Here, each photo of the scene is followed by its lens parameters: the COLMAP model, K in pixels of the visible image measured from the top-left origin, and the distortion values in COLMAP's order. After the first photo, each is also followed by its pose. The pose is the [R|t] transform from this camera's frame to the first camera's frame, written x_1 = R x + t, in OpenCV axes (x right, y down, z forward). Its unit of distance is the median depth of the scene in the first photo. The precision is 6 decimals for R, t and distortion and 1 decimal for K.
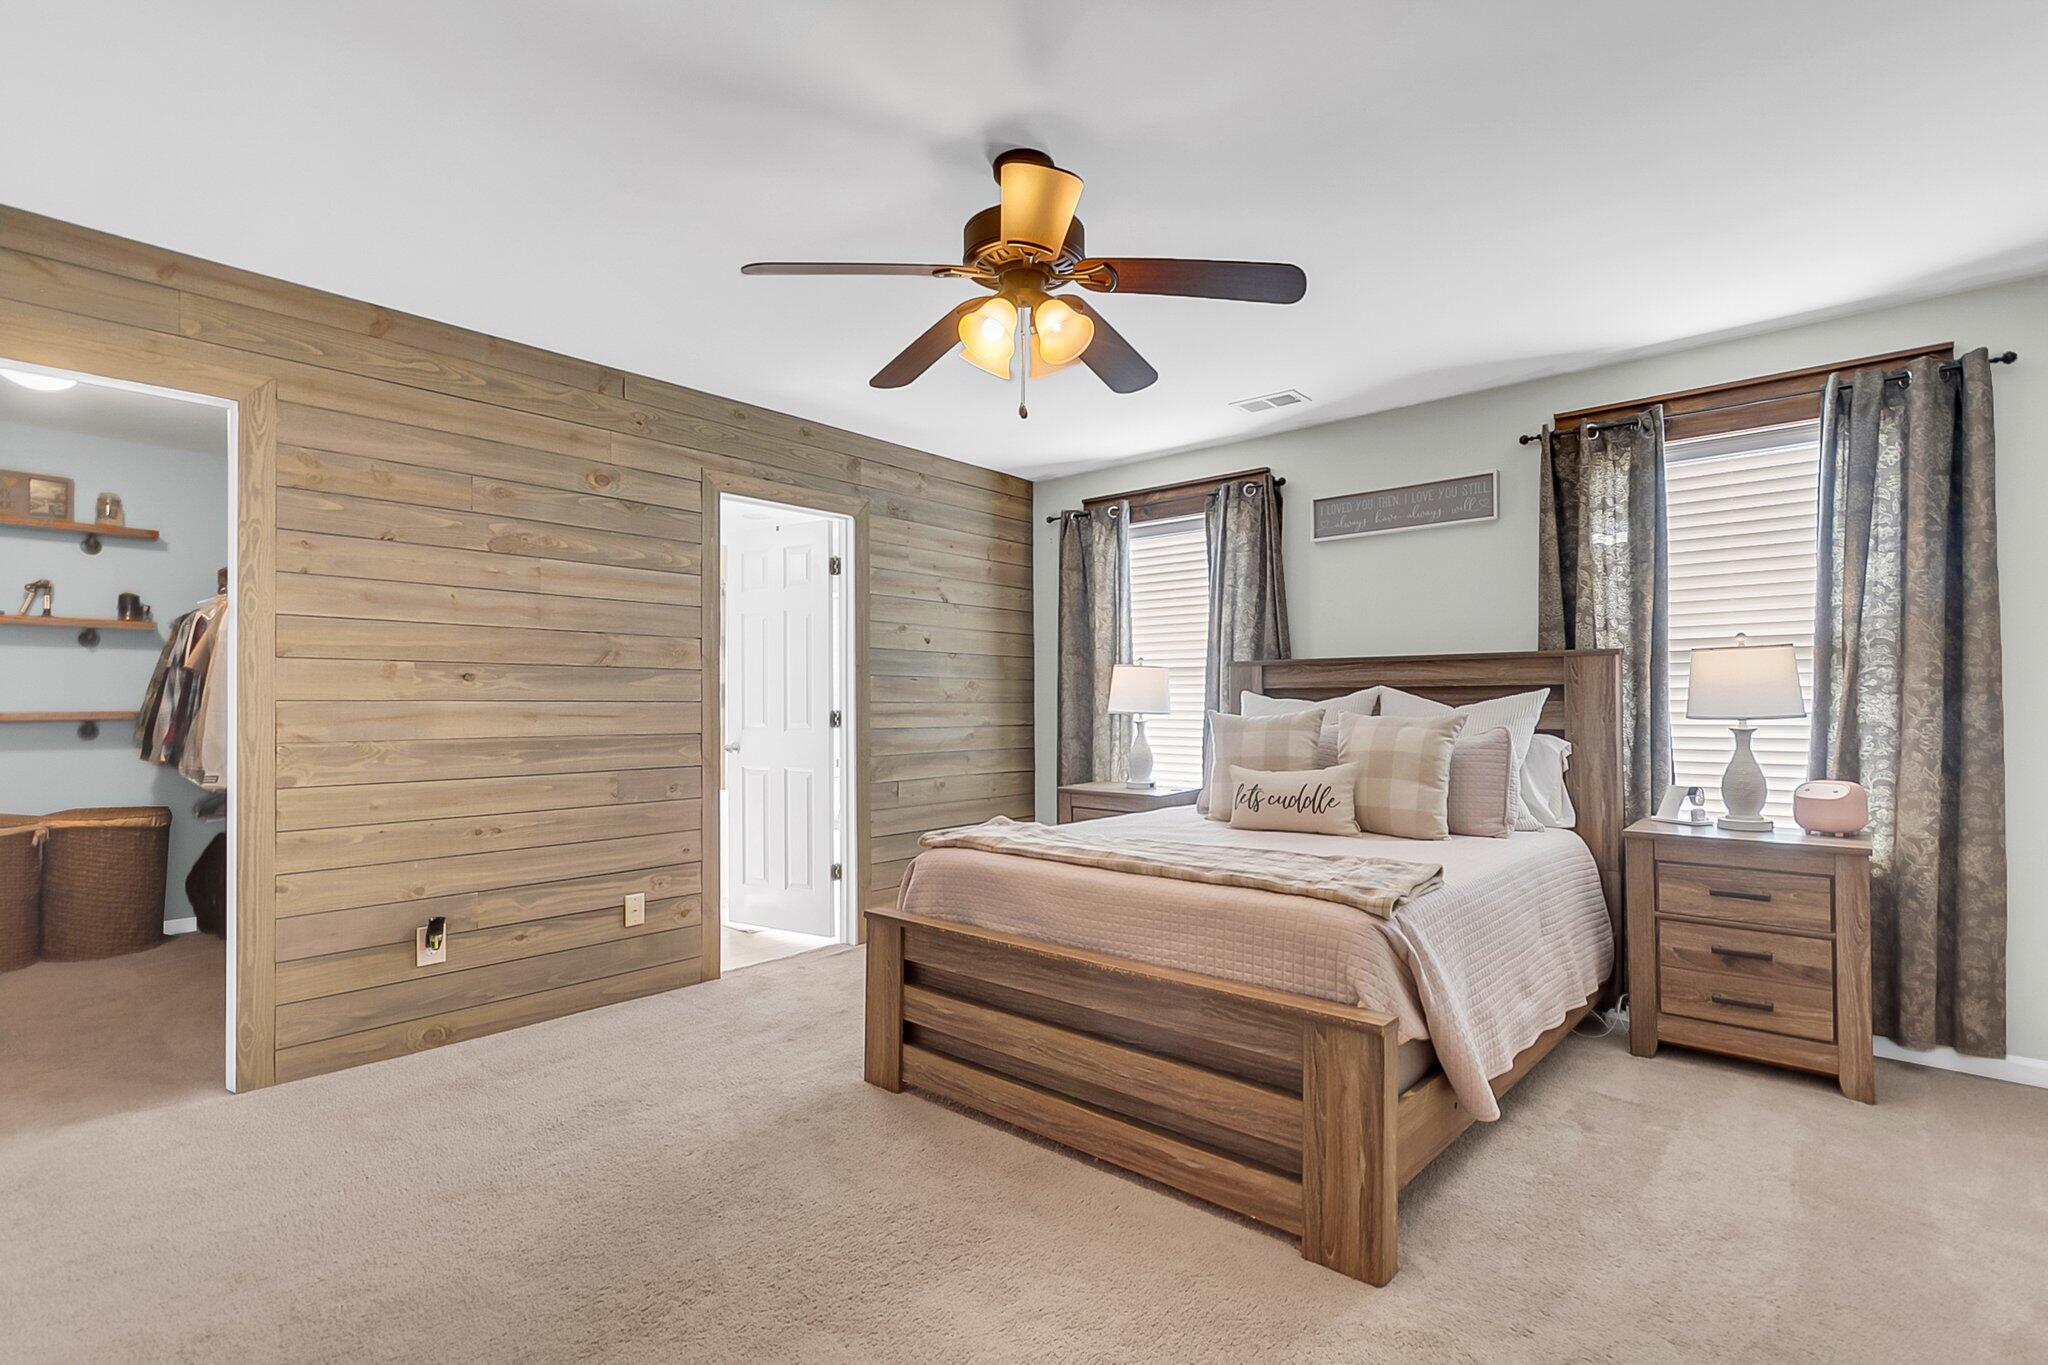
lens RADIAL K [[935.2, 0, 1024.0], [0, 935.2, 682.5], [0, 0, 1]] dist [-0.001368, 0.000185]
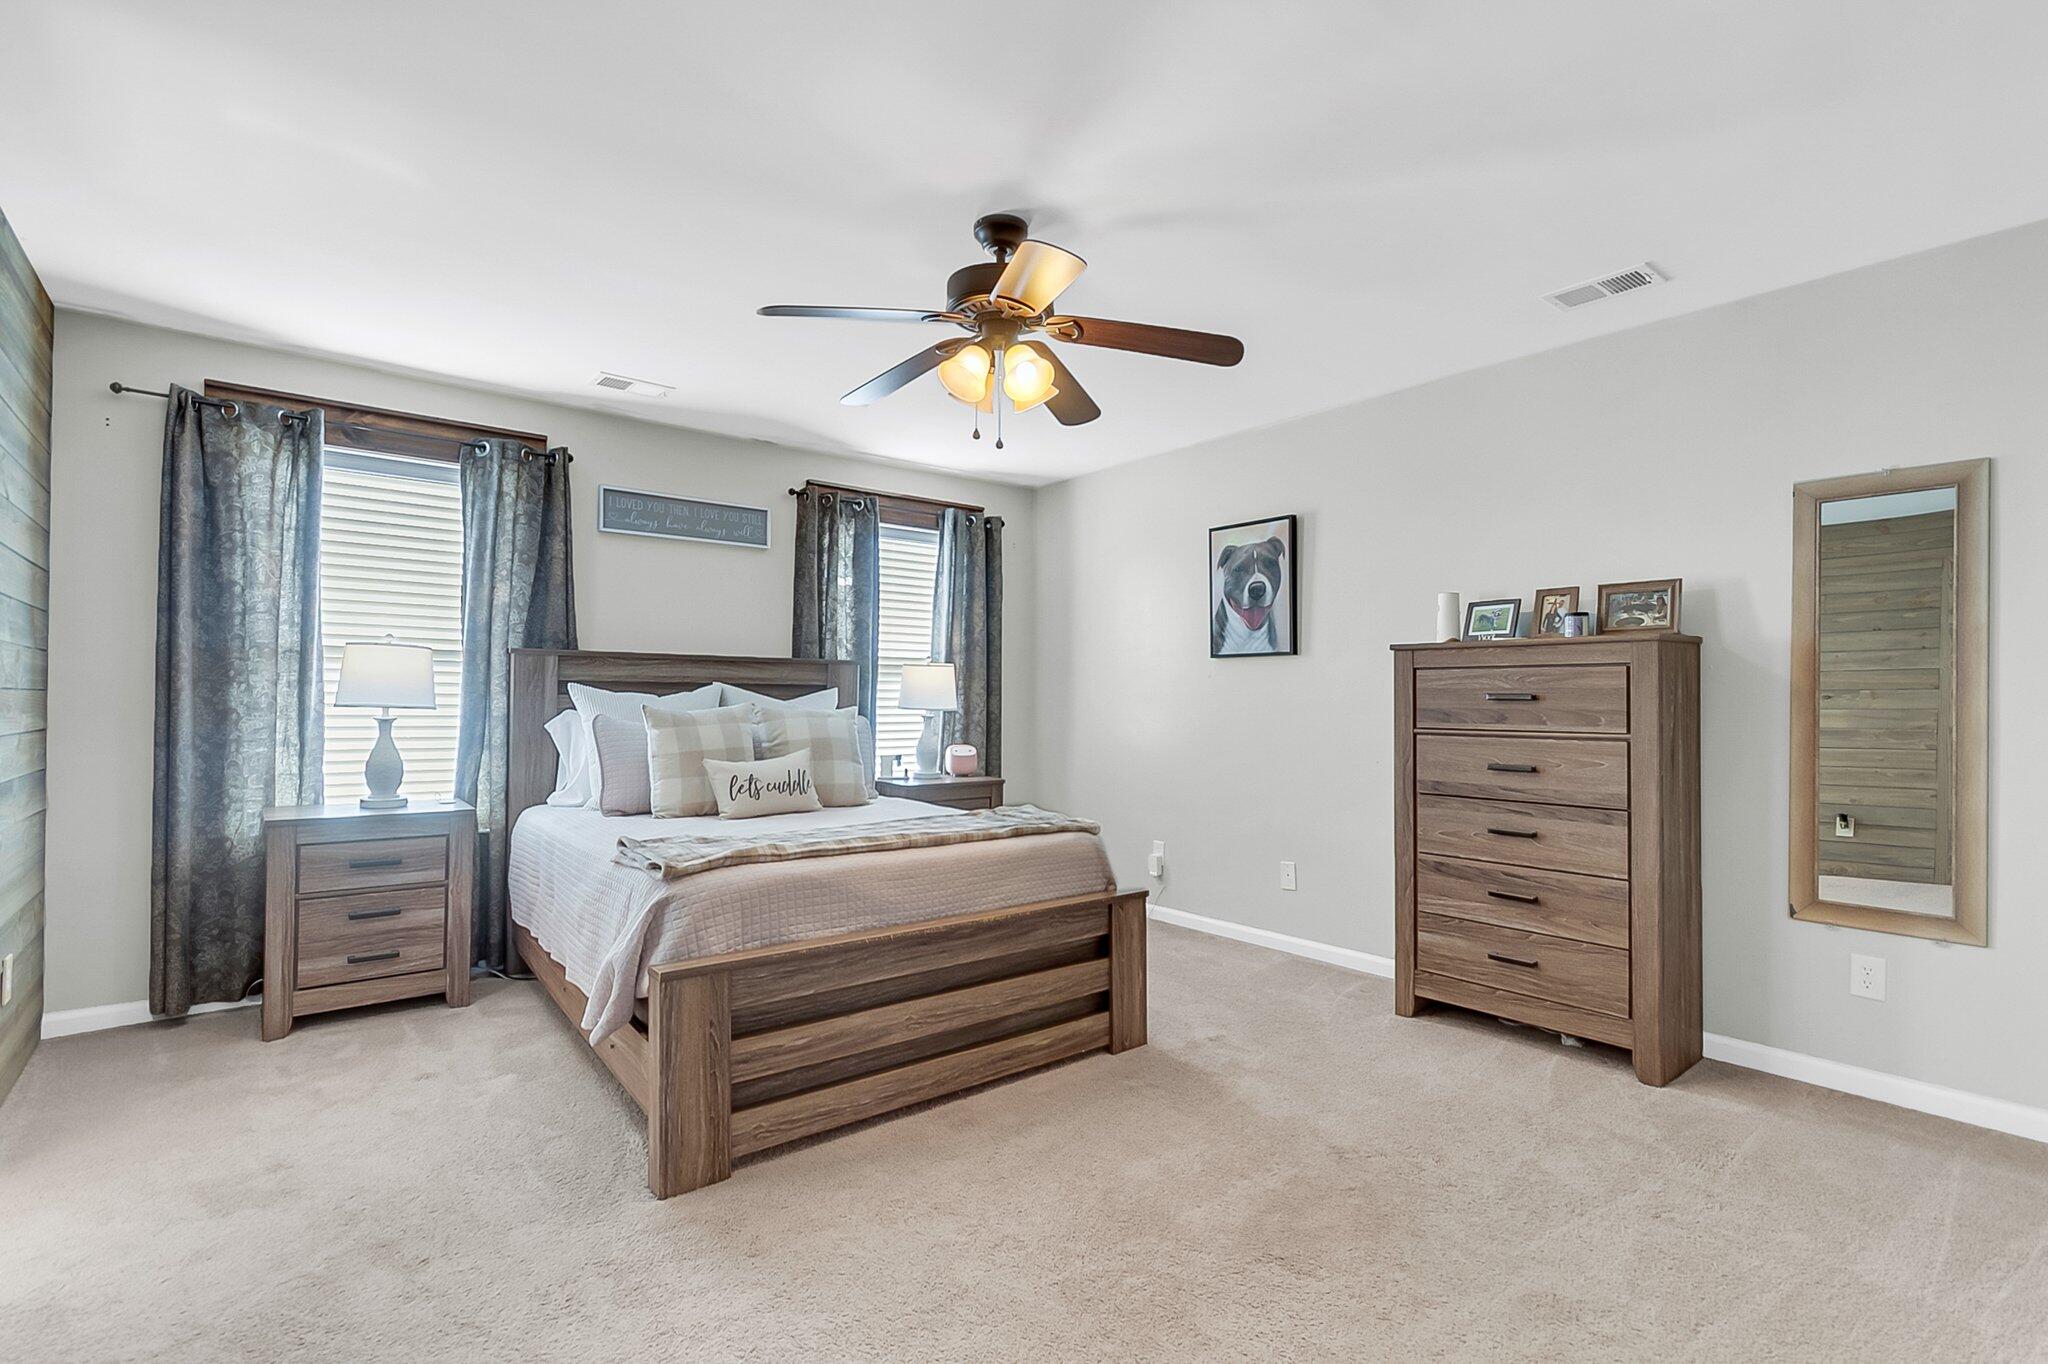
lens RADIAL K [[935.2, 0, 1024.0], [0, 935.2, 682.0], [0, 0, 1]] dist [-0.001368, 0.000185]
pose [[0.190386, 0.021546, 0.981473, -0.713610], [-0.032501, 0.999349, -0.015634, 0.010197], [-0.981171, -0.028922, 0.190962, 0.480988]]
